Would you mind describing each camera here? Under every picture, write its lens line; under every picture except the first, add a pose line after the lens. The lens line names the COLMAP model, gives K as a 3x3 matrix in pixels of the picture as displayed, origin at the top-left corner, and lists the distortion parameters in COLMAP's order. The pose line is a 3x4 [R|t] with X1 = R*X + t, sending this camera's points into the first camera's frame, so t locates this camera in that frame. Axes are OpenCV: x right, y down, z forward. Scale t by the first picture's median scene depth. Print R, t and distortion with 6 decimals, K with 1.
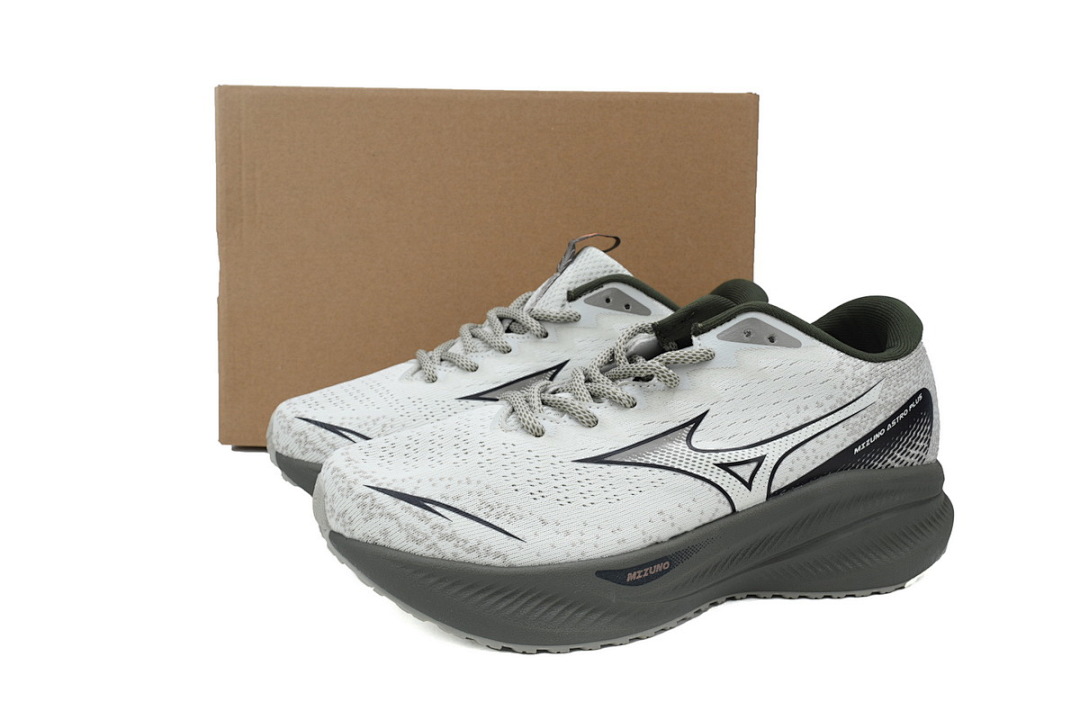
lens RADIAL K [[873.1, 0, 540.0], [0, 873.1, 360.2], [0, 0, 1]] dist [0.002023, 0.000362]
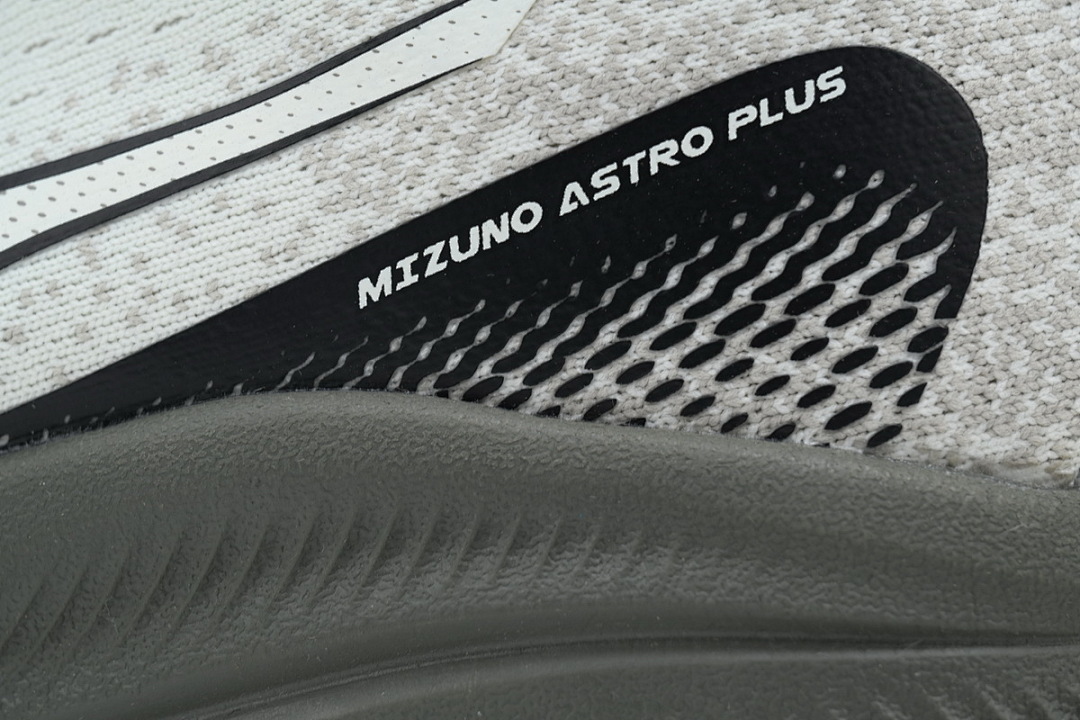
lens RADIAL K [[3738.7, 0, 540.1], [0, 3738.7, 359.8], [0, 0, 1]] dist [-0.020911, 0.000000]
pose [[0.847362, 0.039791, -0.529522, 0.851824], [-0.124086, 0.984418, -0.124593, 0.221478], [0.516314, 0.171282, 0.839096, 0.290122]]
